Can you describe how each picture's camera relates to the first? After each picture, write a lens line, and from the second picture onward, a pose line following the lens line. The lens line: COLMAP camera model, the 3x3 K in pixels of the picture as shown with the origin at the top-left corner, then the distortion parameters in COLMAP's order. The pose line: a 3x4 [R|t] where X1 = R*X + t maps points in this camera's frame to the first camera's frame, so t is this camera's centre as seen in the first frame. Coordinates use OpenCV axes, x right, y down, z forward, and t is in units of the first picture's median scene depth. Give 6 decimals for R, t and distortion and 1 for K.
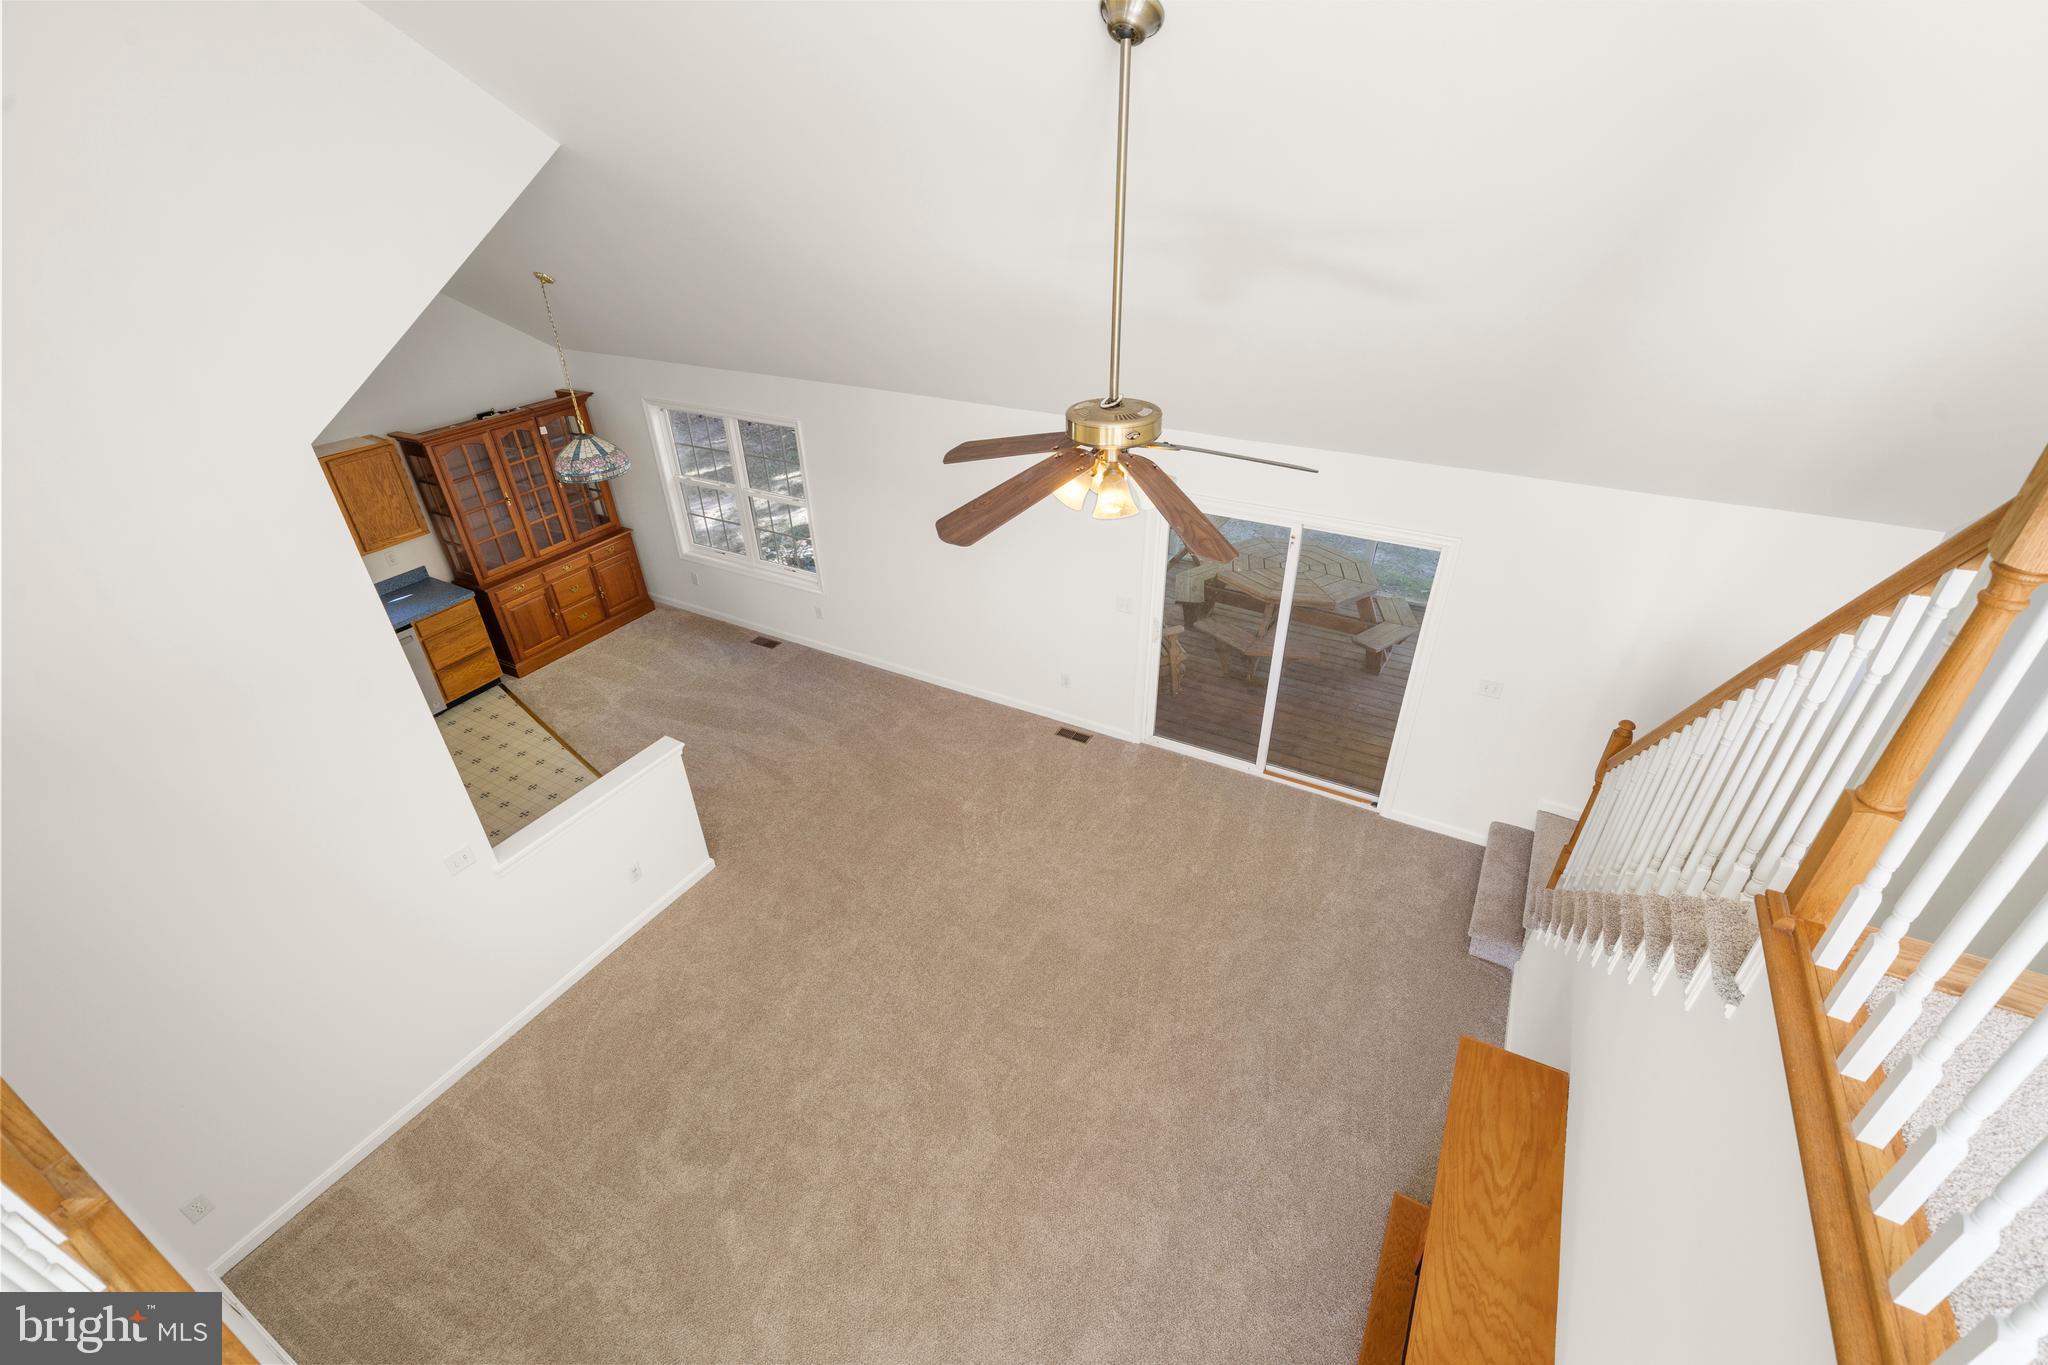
lens RADIAL K [[895.3, 0, 1027.1], [0, 895.3, 688.4], [0, 0, 1]] dist [-0.000547, -0.000187]
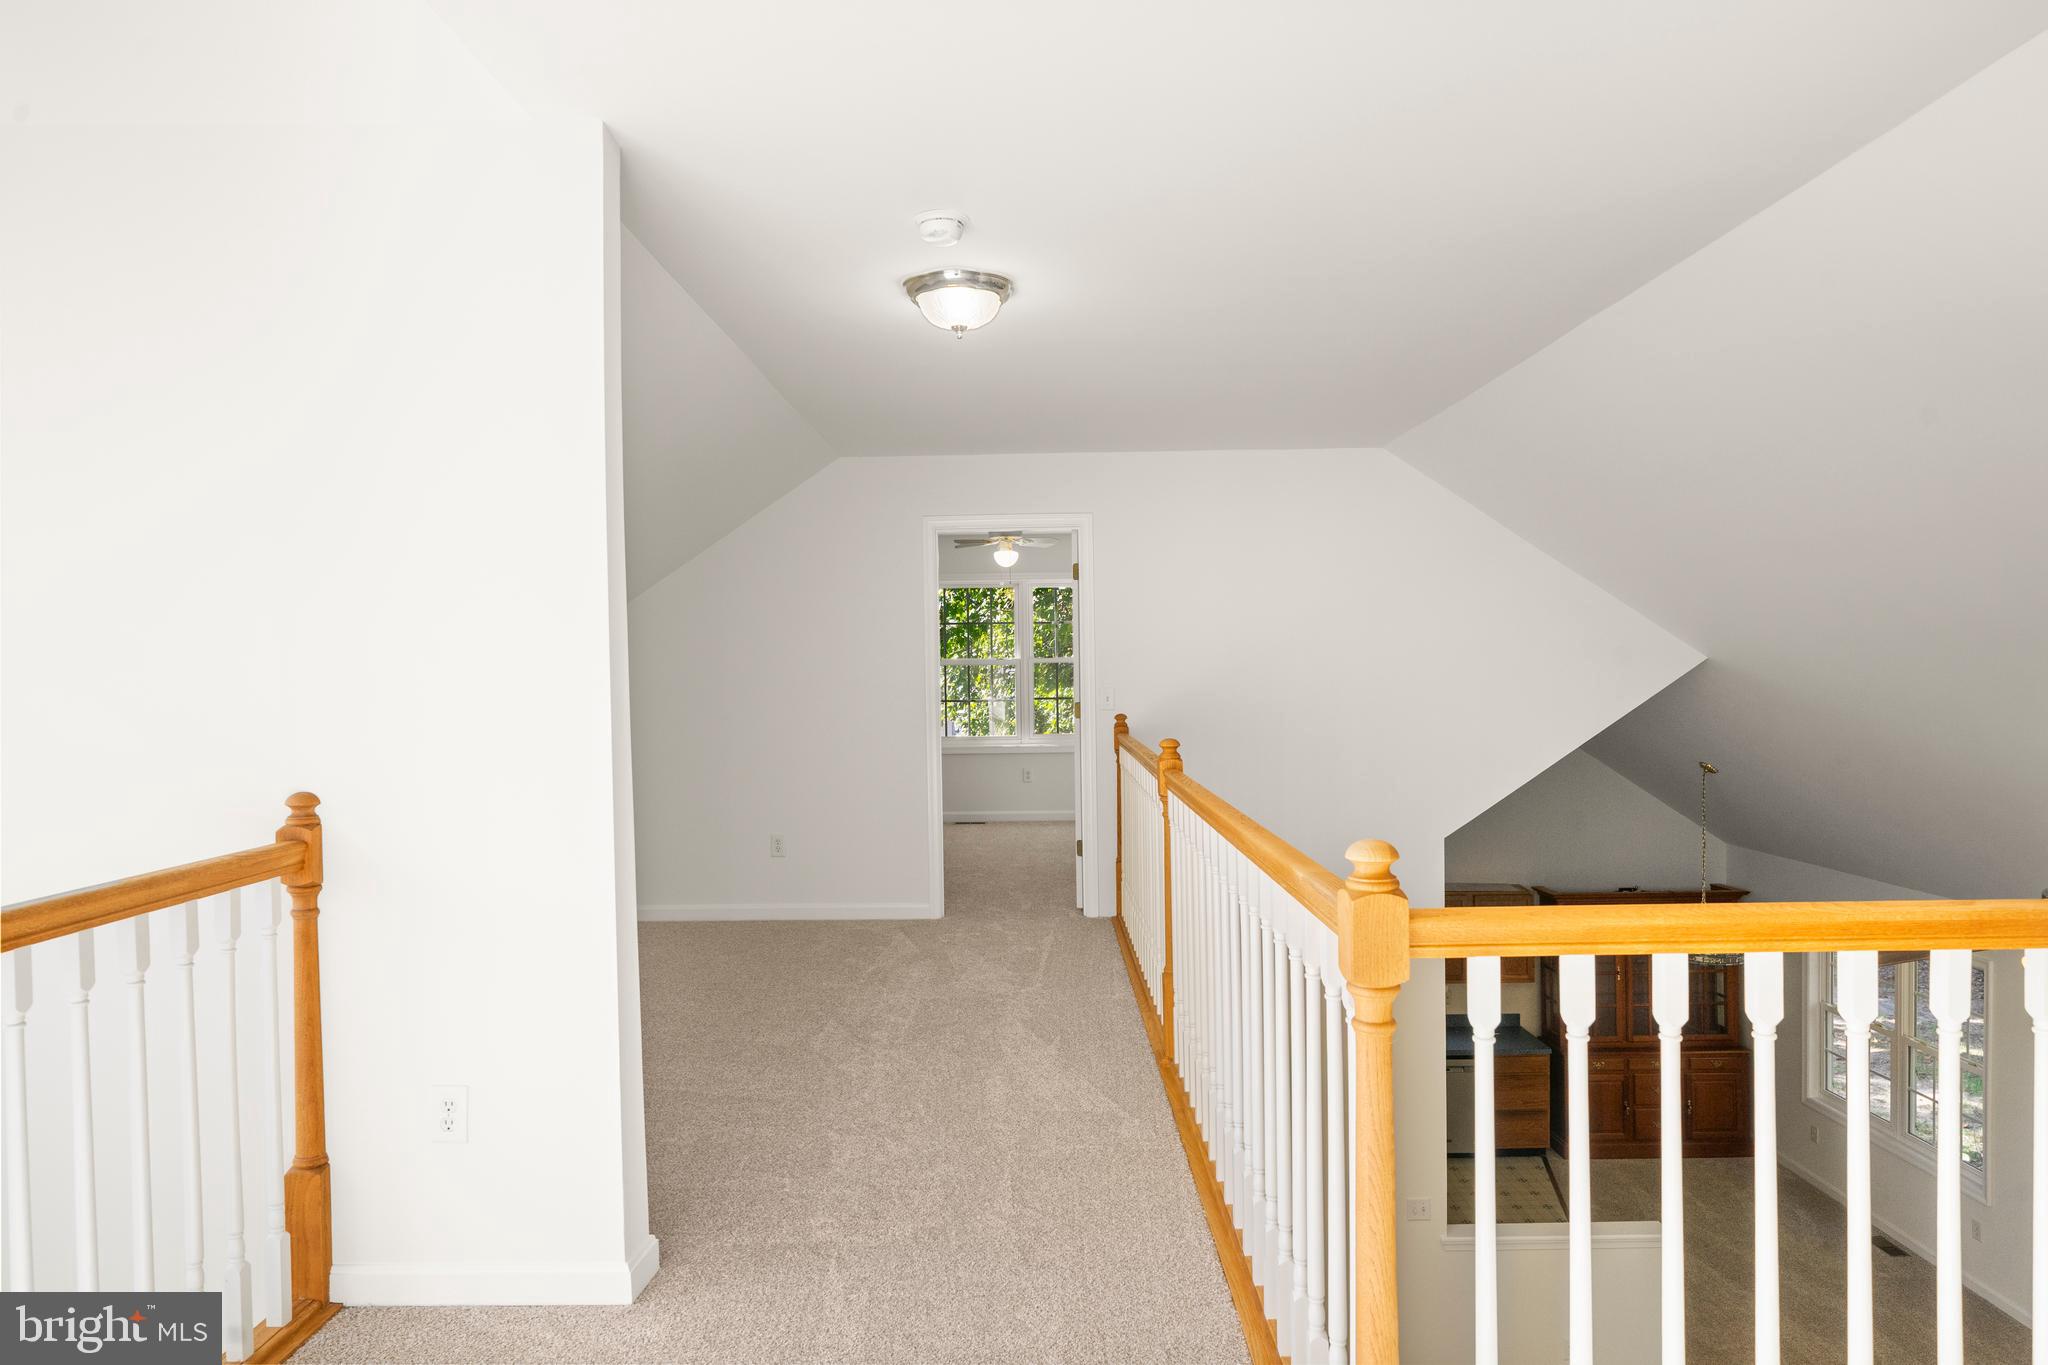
lens RADIAL K [[1193.5, 0, 1019.9], [0, 1193.5, 691.5], [0, 0, 1]] dist [-0.003918, -0.000914]
pose [[0.480836, 0.027607, -0.876376, 0.263261], [-0.458017, 0.860206, -0.224200, 0.129368], [0.747674, 0.509199, 0.426262, -0.211144]]
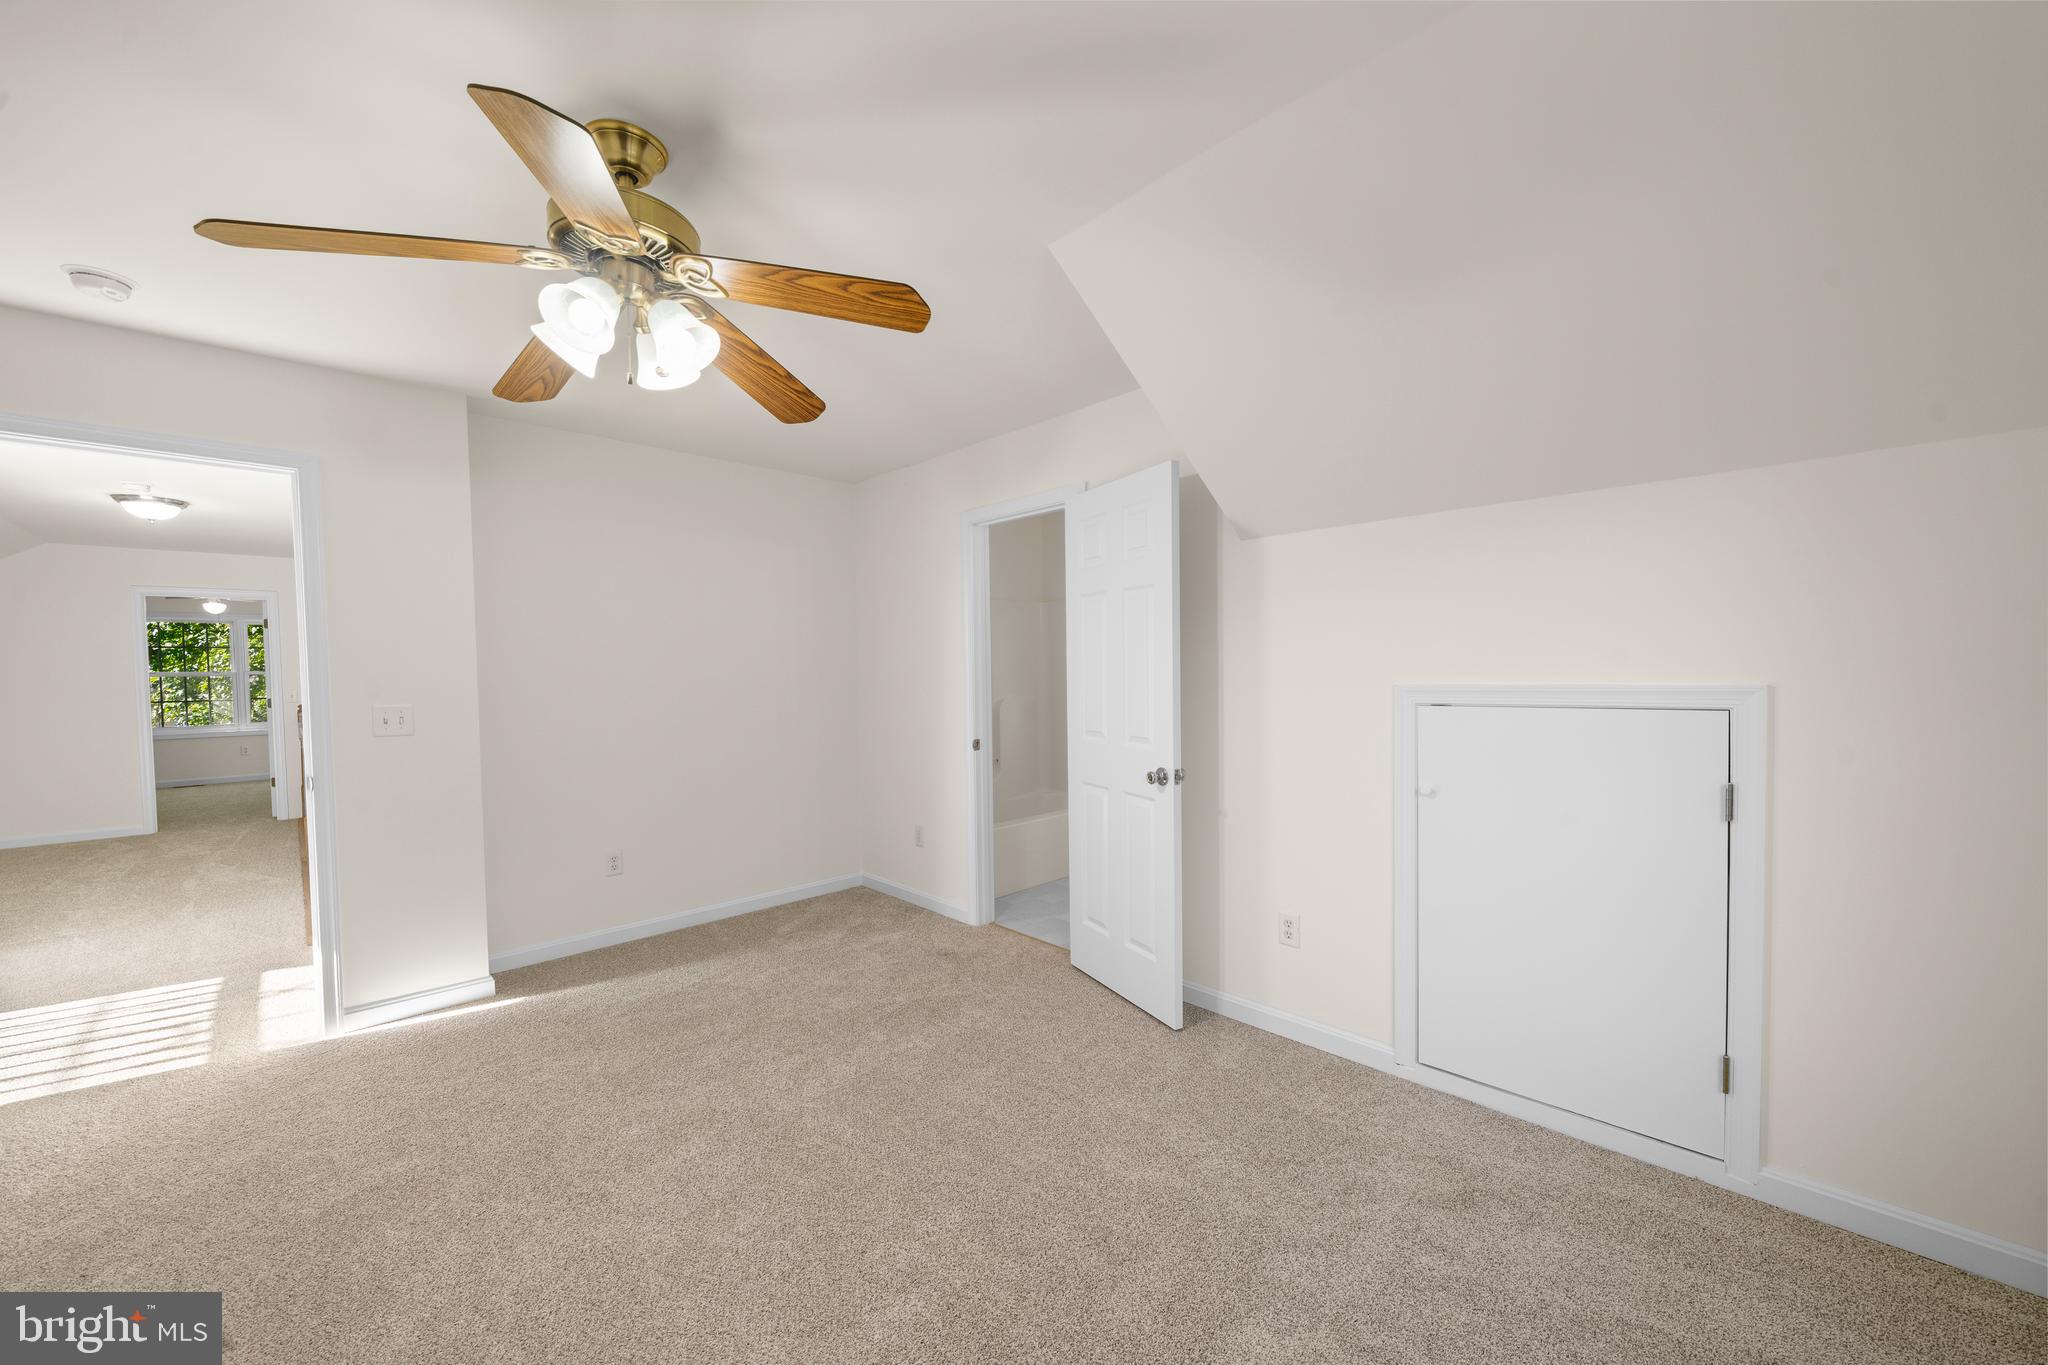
lens RADIAL K [[753.6, 0, 1024.0], [0, 753.6, 682.5], [0, 0, 1]] dist [-0.001751, -0.000187]
pose [[0.960014, 0.007331, -0.279856, 0.769473], [-0.146225, 0.865587, -0.478933, 0.233472], [0.238729, 0.500704, 0.832048, -0.405099]]
